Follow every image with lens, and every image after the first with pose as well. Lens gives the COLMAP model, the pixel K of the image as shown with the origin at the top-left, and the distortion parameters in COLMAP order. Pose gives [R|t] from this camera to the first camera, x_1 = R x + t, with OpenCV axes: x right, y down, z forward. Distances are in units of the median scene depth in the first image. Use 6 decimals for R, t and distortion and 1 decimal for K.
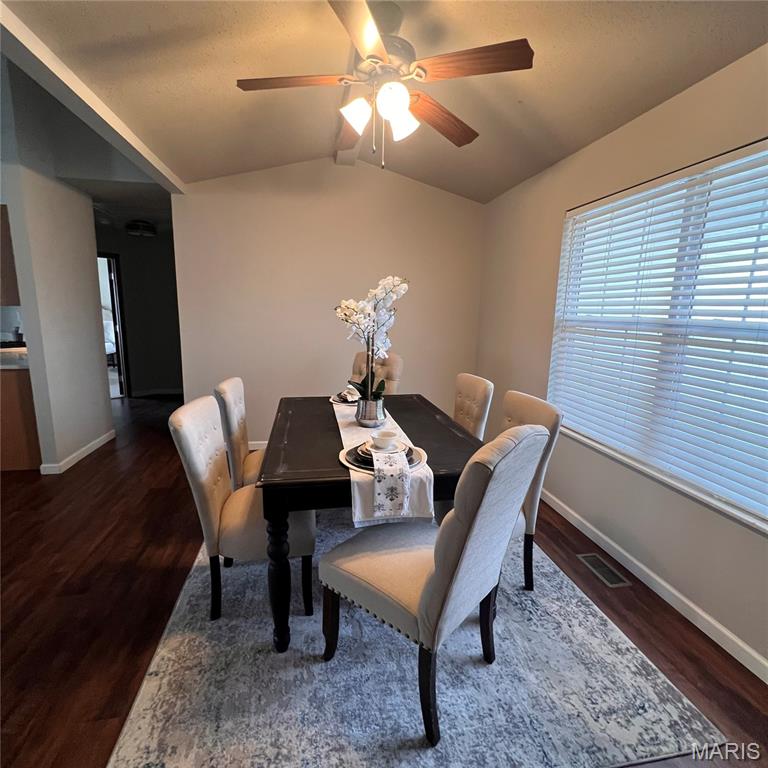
lens RADIAL K [[406.1, 0, 383.6], [0, 406.1, 381.1], [0, 0, 1]] dist [-0.007590, 0.002321]
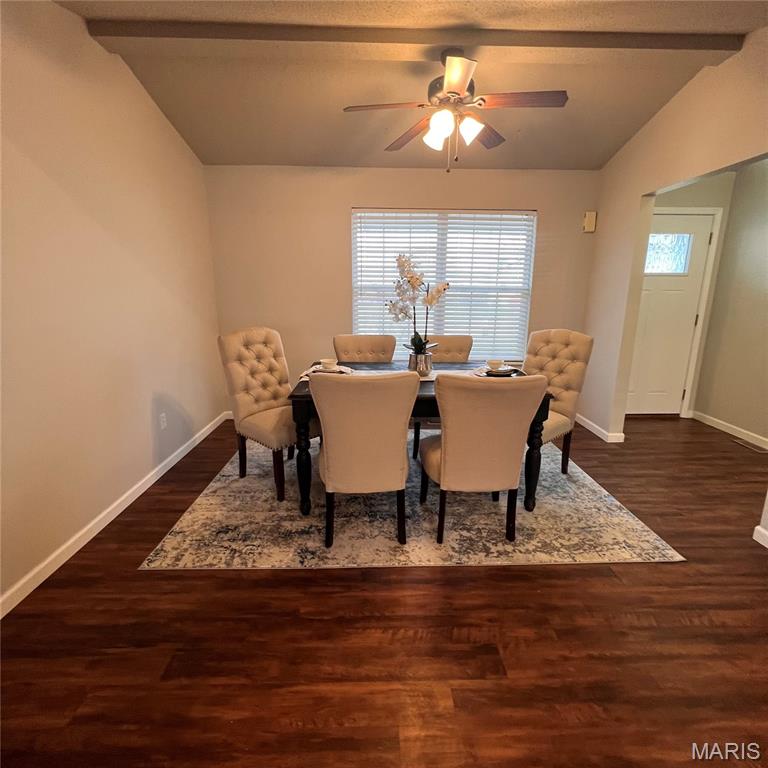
lens RADIAL K [[406.1, 0, 382.0], [0, 406.1, 382.4], [0, 0, 1]] dist [-0.007590, 0.002321]
pose [[0.168048, -0.240163, 0.956076, -1.372886], [0.172890, 0.962016, 0.211267, -0.168042], [-0.970499, 0.129792, 0.203187, 0.961780]]
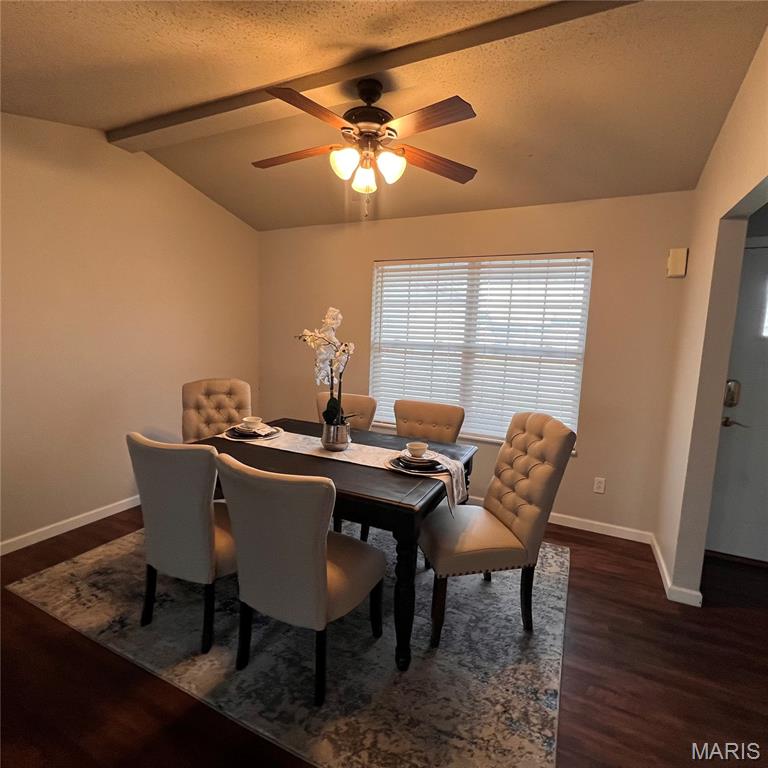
lens RADIAL K [[406.1, 0, 382.9], [0, 406.1, 383.7], [0, 0, 1]] dist [-0.007590, 0.002321]
pose [[0.592348, -0.094383, 0.800135, -0.862982], [0.118117, 0.992557, 0.029637, -0.081971], [-0.796977, 0.076955, 0.599087, 0.299656]]
